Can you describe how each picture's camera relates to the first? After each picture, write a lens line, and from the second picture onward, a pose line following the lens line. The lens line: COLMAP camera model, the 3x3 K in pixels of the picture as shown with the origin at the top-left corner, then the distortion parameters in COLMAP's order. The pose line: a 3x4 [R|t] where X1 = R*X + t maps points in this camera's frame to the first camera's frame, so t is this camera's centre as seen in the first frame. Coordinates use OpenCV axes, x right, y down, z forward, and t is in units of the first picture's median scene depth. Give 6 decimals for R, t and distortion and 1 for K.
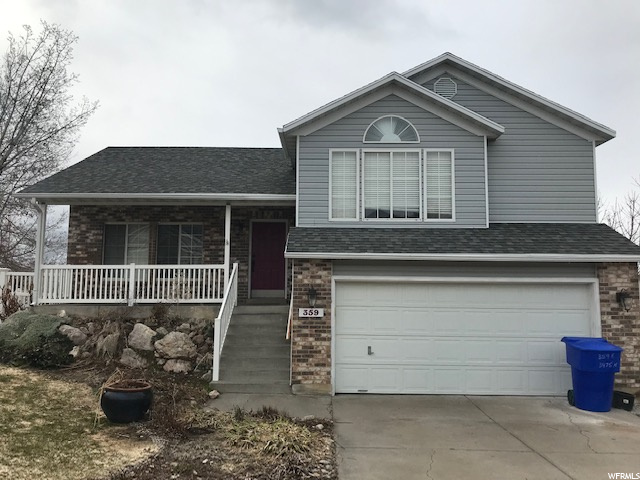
lens RADIAL K [[523.2, 0, 317.6], [0, 523.2, 237.2], [0, 0, 1]] dist [0.131723, -0.267639]
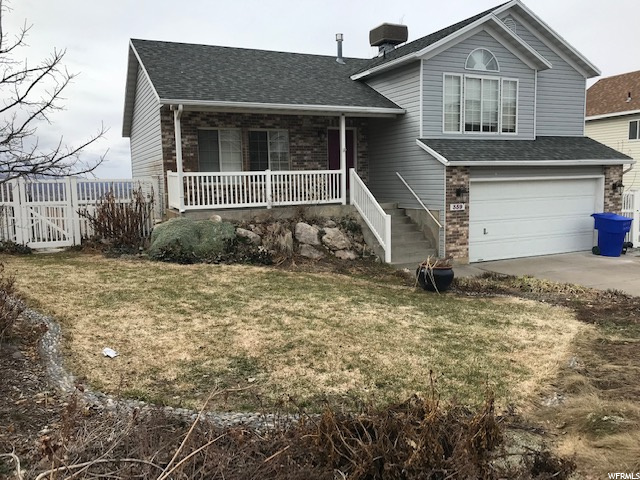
lens RADIAL K [[523.2, 0, 317.6], [0, 523.2, 237.2], [0, 0, 1]] dist [0.131723, -0.267639]
pose [[0.897565, -0.075069, 0.434445, -0.816131], [-0.018578, 0.978082, 0.207388, -0.045523], [-0.440491, -0.194216, 0.876497, -0.026353]]
